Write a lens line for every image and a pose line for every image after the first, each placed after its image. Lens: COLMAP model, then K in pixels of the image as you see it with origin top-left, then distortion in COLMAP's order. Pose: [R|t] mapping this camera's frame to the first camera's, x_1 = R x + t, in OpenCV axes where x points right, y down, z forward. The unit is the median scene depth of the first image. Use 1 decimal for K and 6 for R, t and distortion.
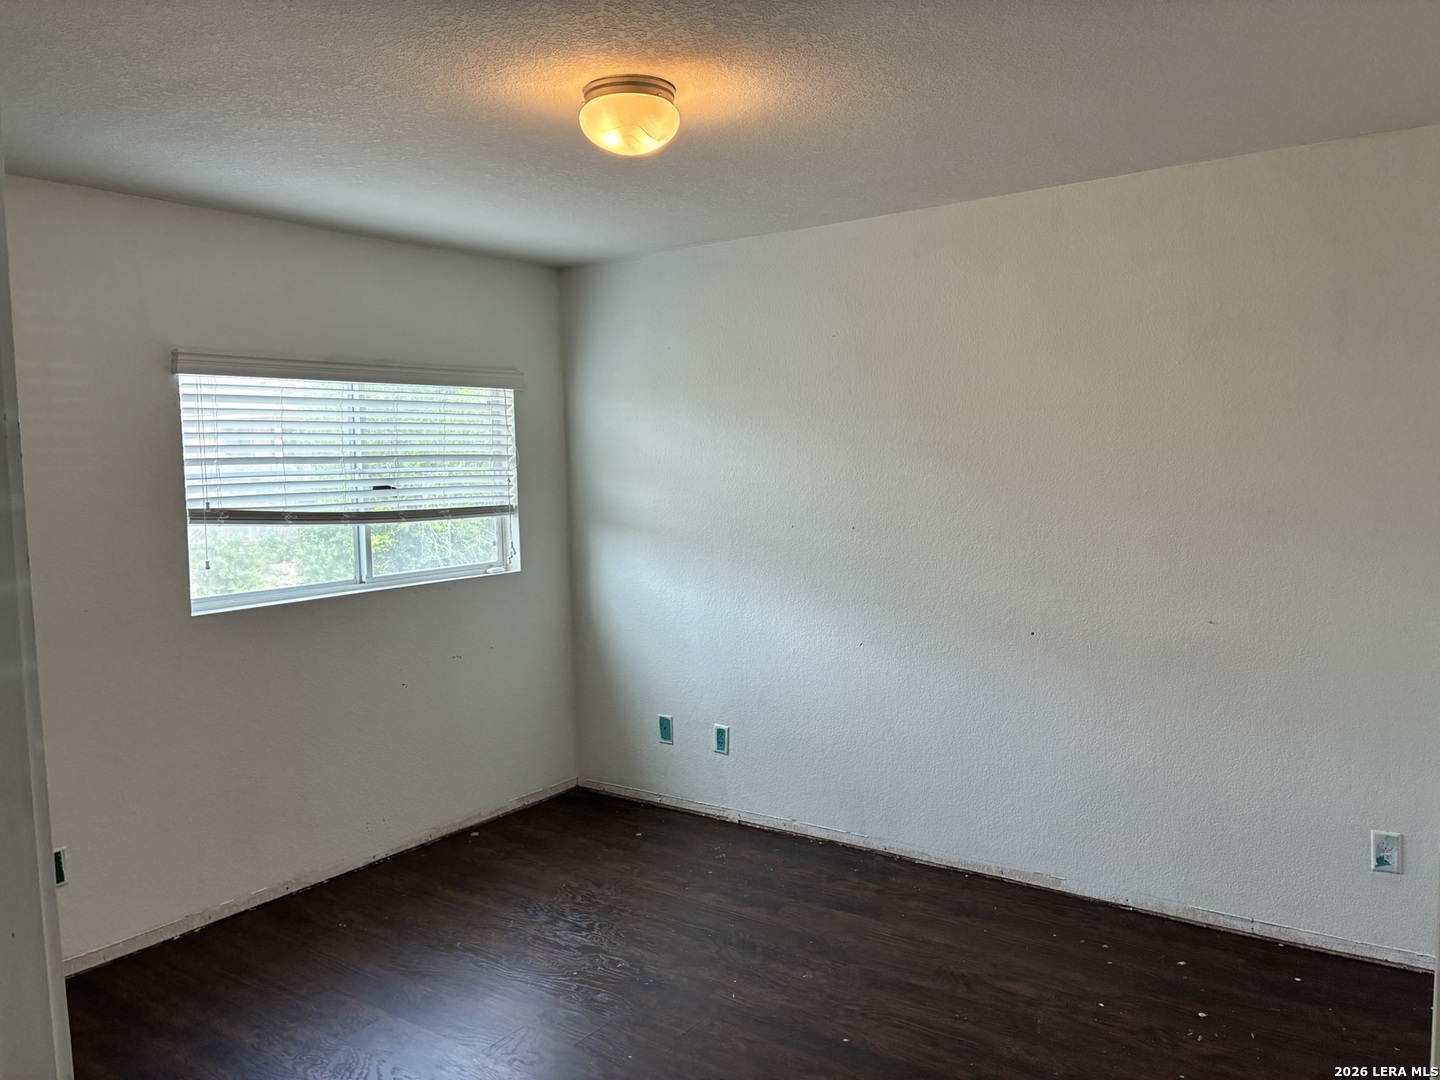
lens RADIAL K [[1113.4, 0, 721.9], [0, 1113.4, 537.4], [0, 0, 1]] dist [0.050648, -0.046443]
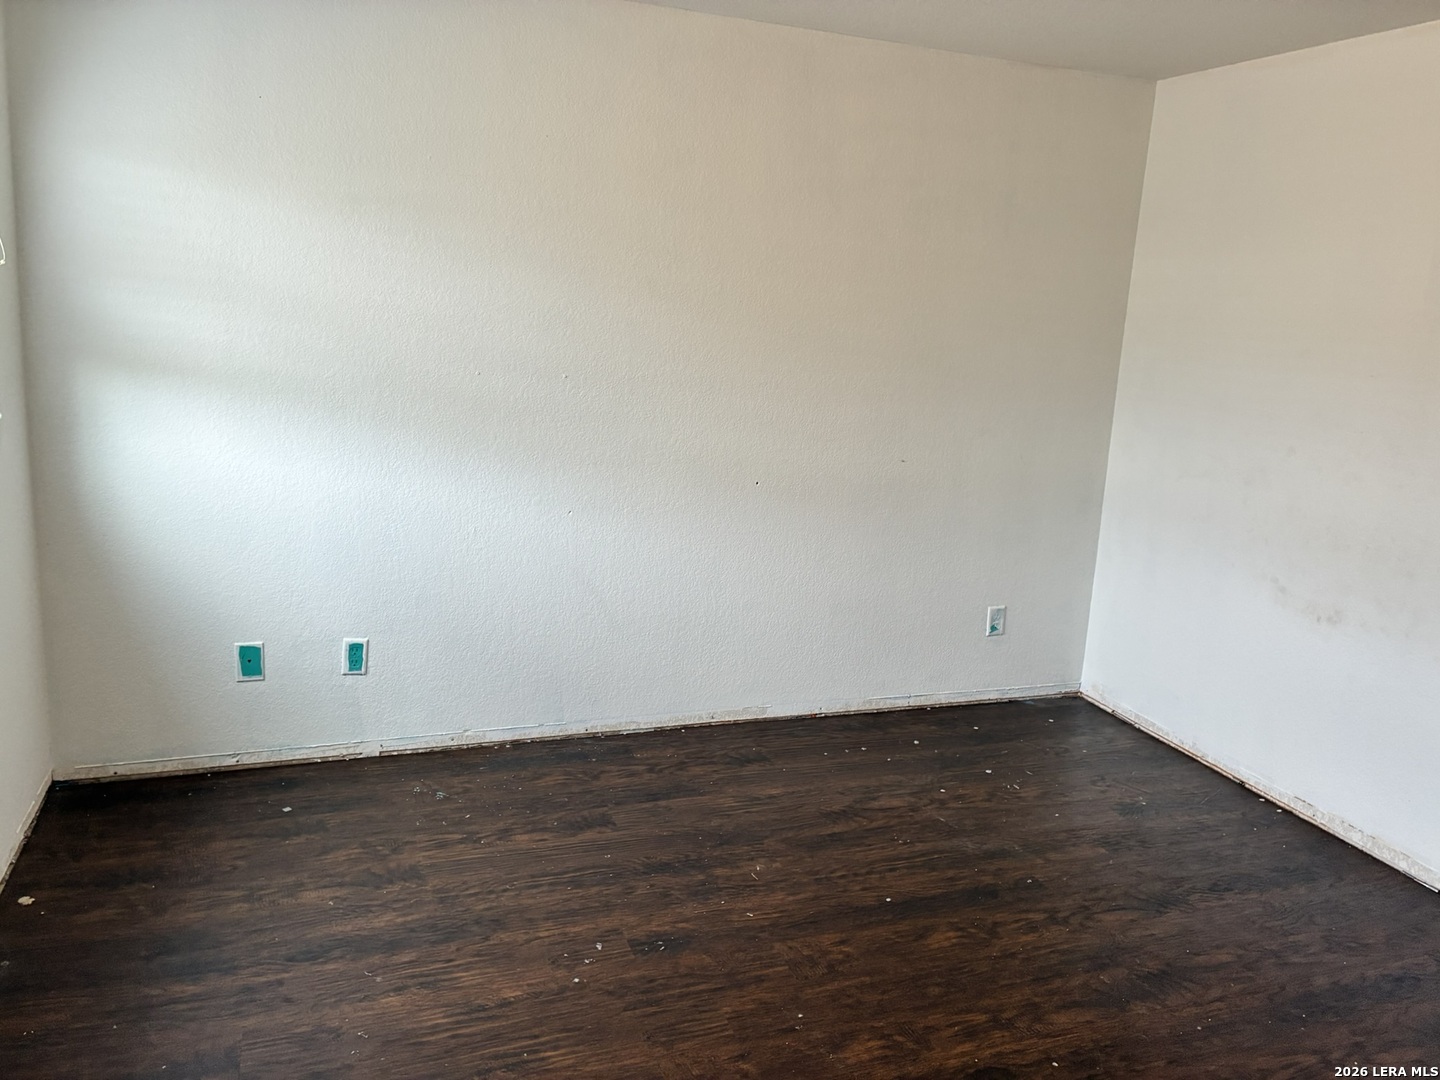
lens RADIAL K [[1113.4, 0, 722.2], [0, 1113.4, 543.1], [0, 0, 1]] dist [0.050648, -0.046443]
pose [[0.540525, -0.126599, 0.831748, -0.524877], [-0.008372, 0.987755, 0.155786, -0.016339], [-0.841286, -0.091170, 0.532847, 0.424170]]
